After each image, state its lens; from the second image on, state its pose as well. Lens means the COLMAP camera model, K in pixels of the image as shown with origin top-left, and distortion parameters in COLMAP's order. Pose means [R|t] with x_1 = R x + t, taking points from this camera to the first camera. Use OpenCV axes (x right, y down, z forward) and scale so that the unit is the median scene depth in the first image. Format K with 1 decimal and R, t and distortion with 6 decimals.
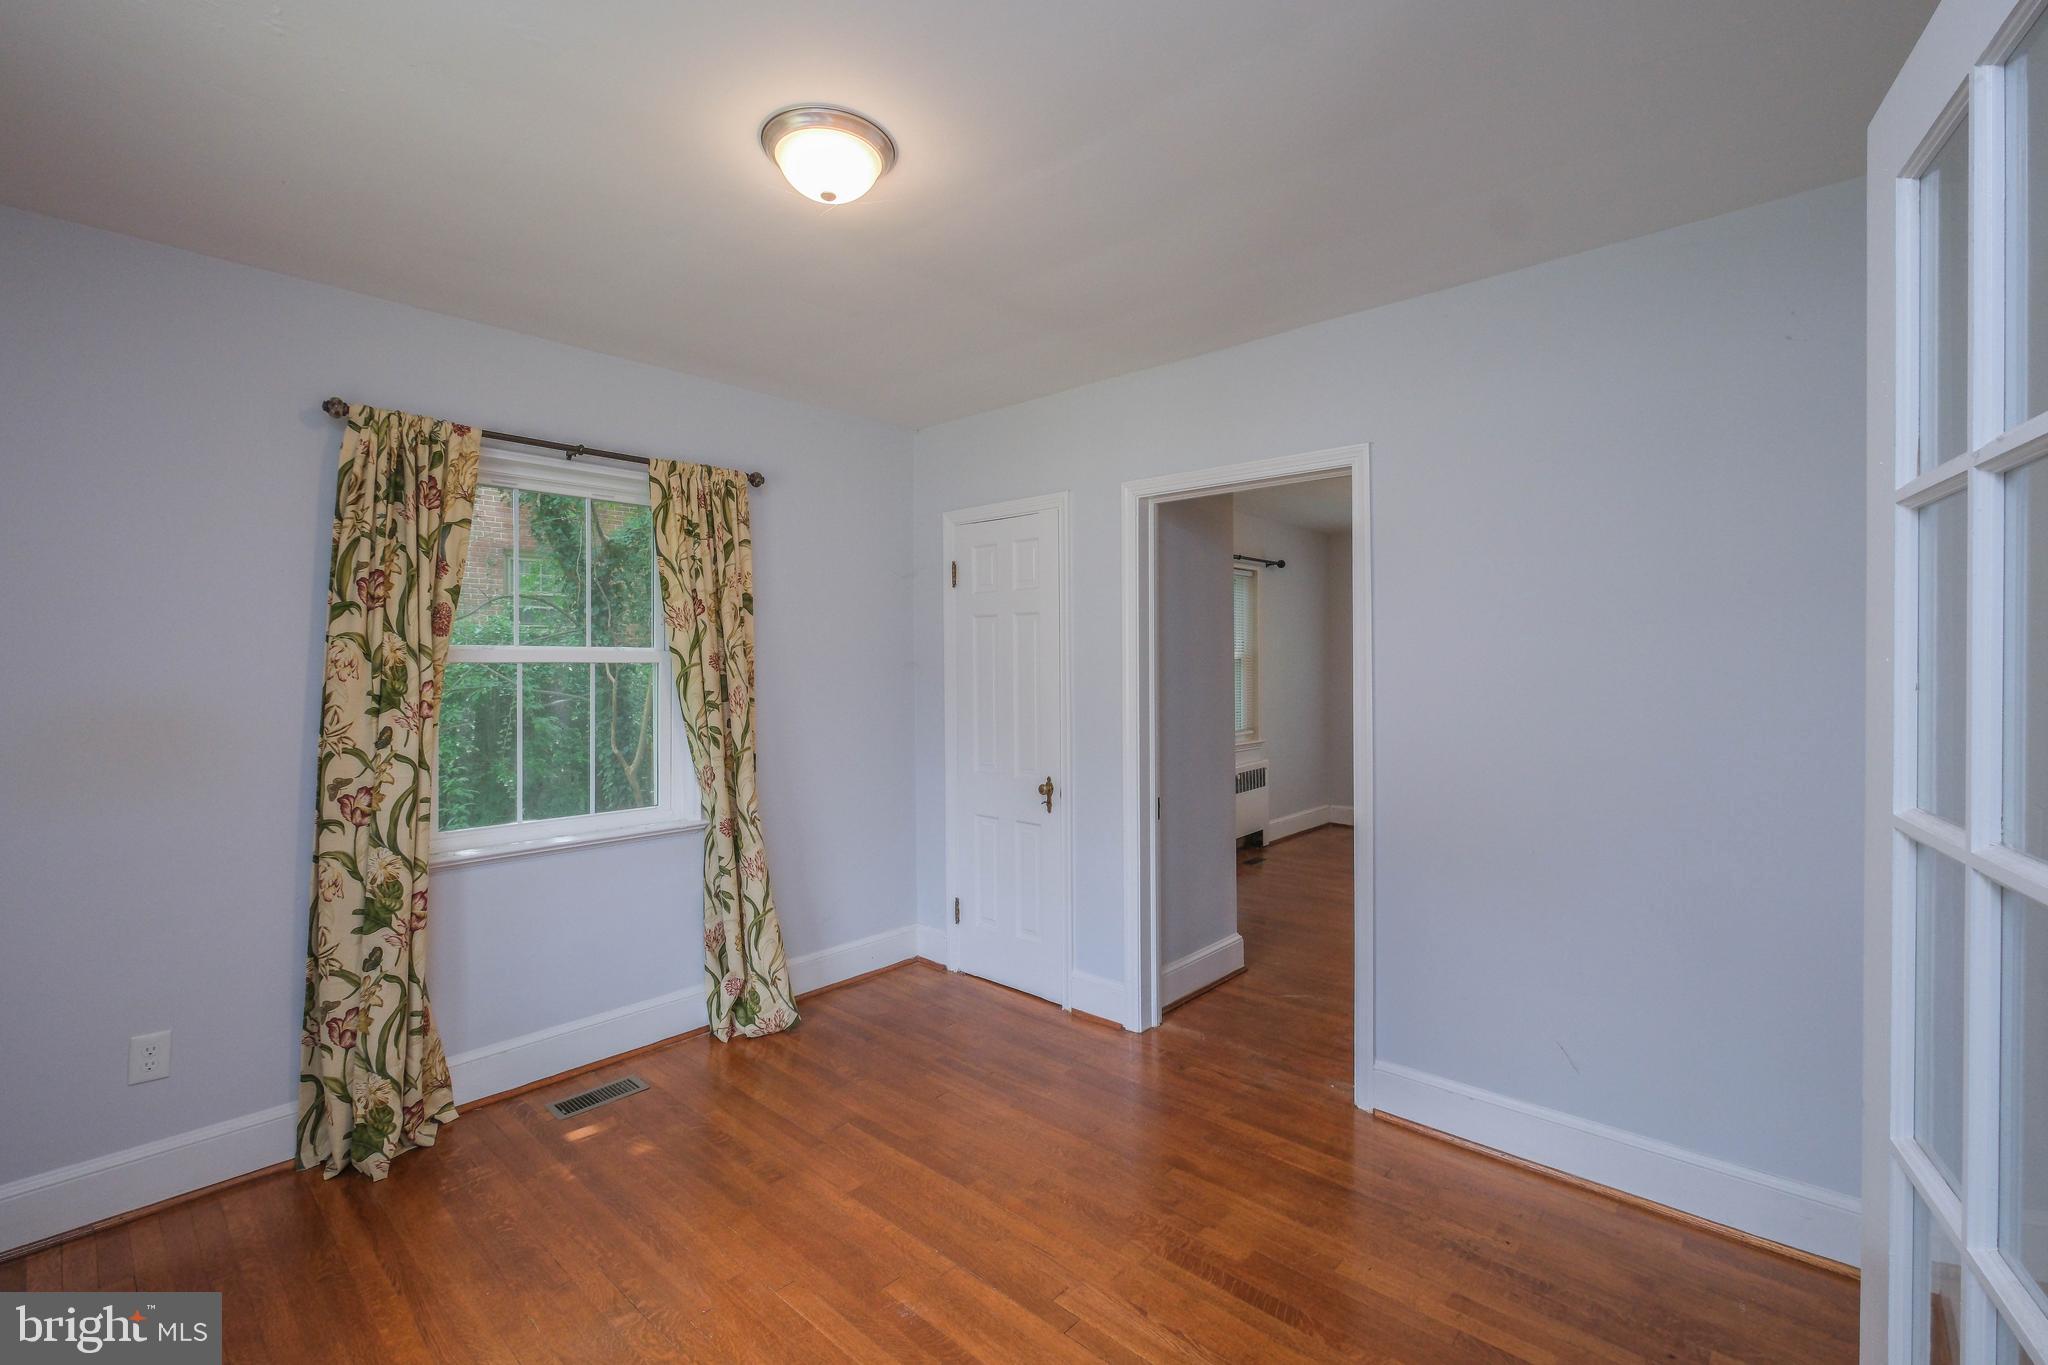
lens RADIAL K [[884.2, 0, 1018.4], [0, 884.2, 667.6], [0, 0, 1]] dist [-0.003178, 0.000114]
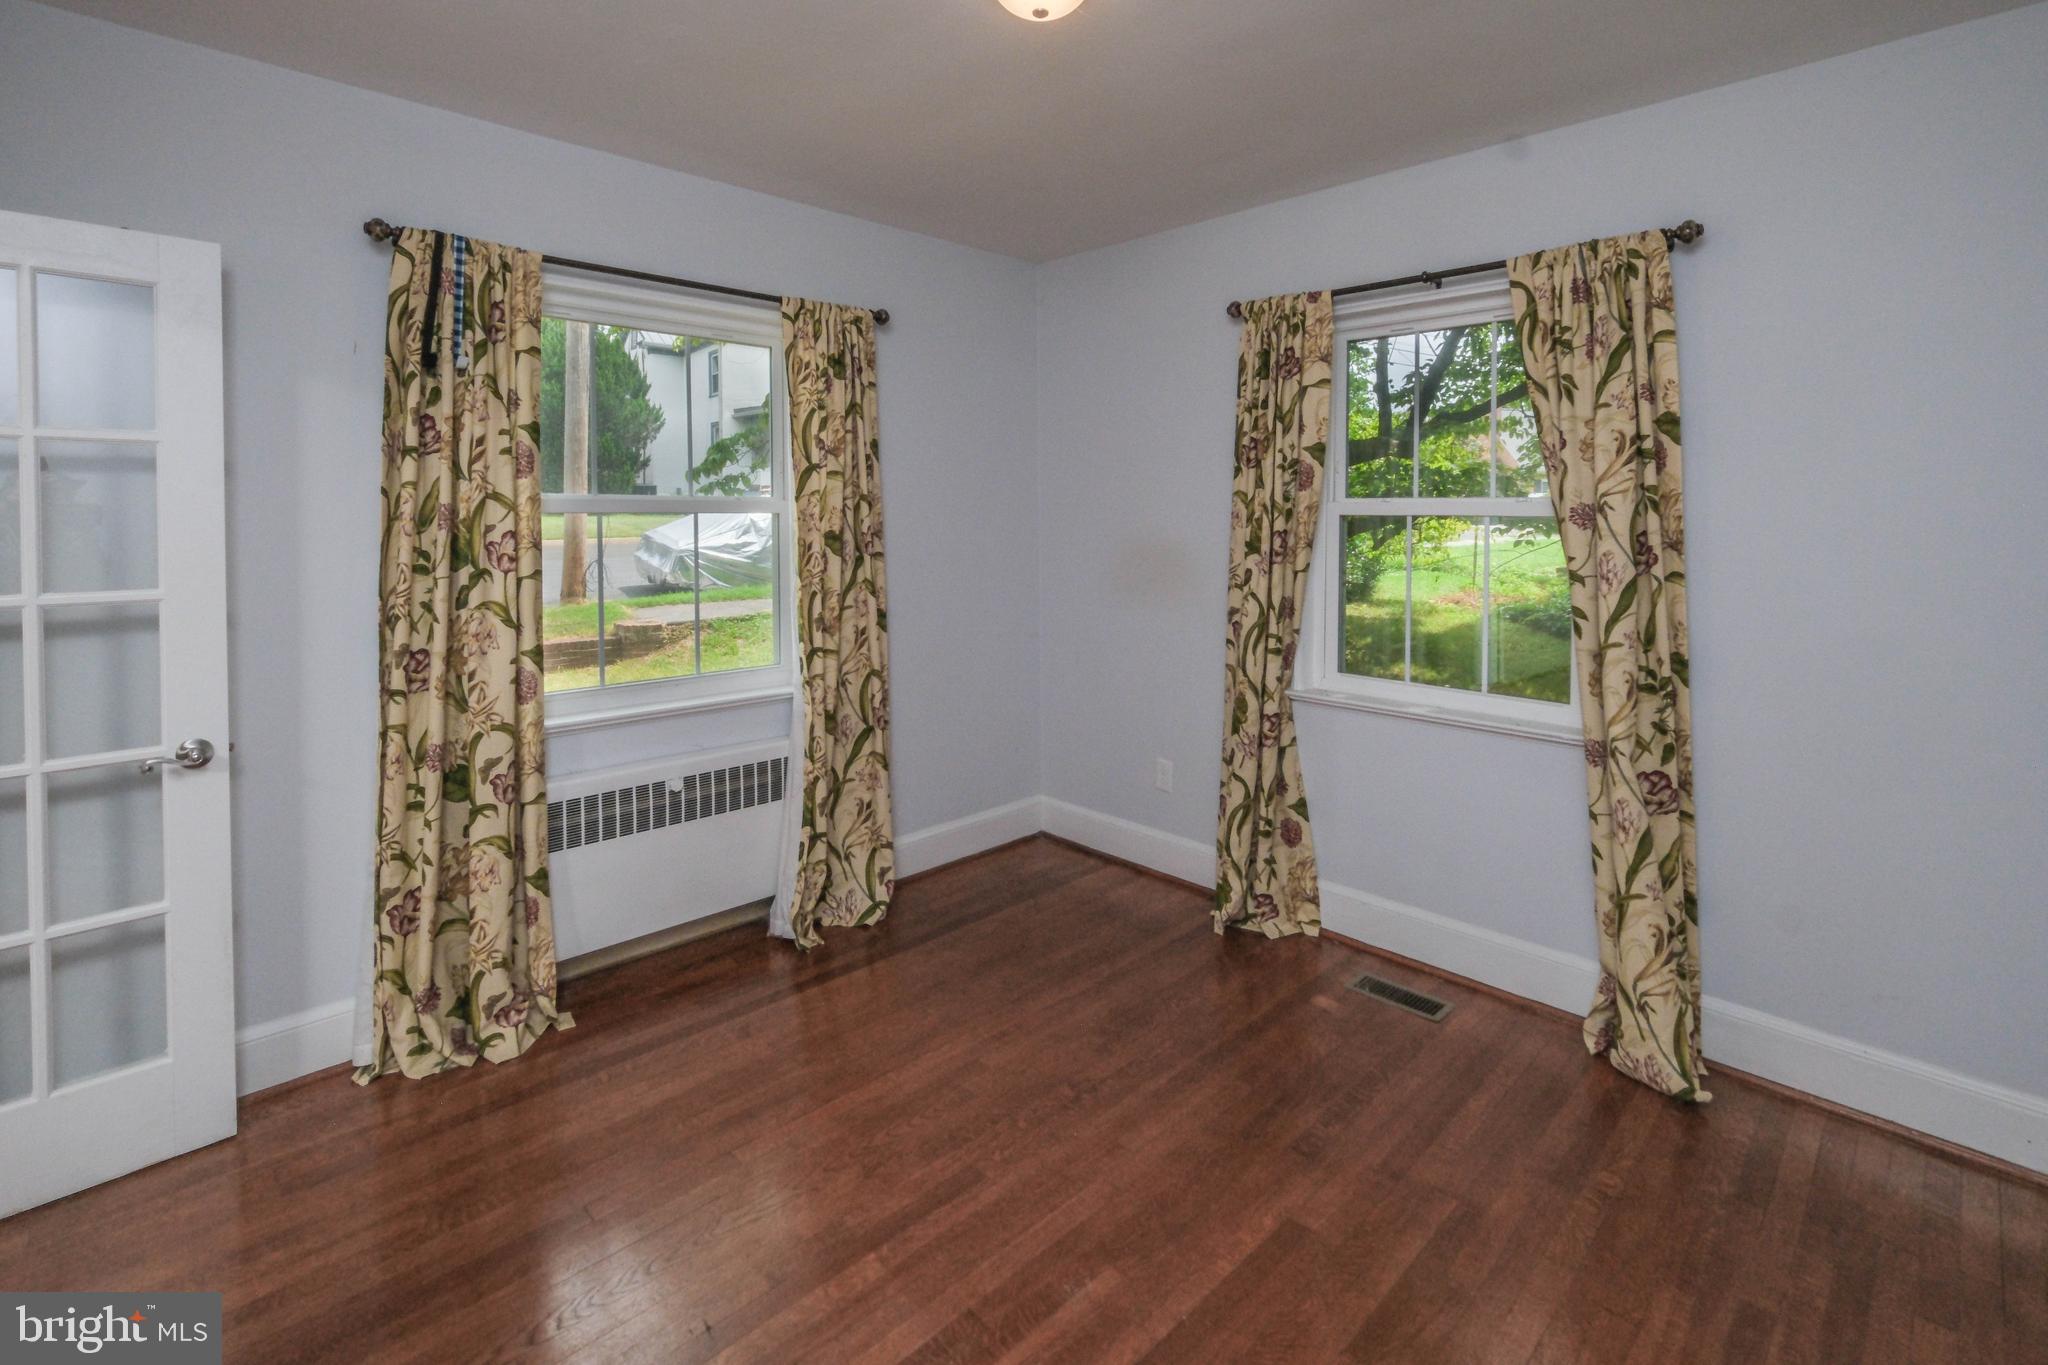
lens RADIAL K [[954.1, 0, 1018.6], [0, 954.1, 537.8], [0, 0, 1]] dist [-0.000570, -0.000037]
pose [[-0.059293, 0.030941, -0.997761, 0.541405], [-0.009013, 0.999462, 0.031530, -0.011423], [0.998200, 0.010862, -0.058982, 0.706479]]
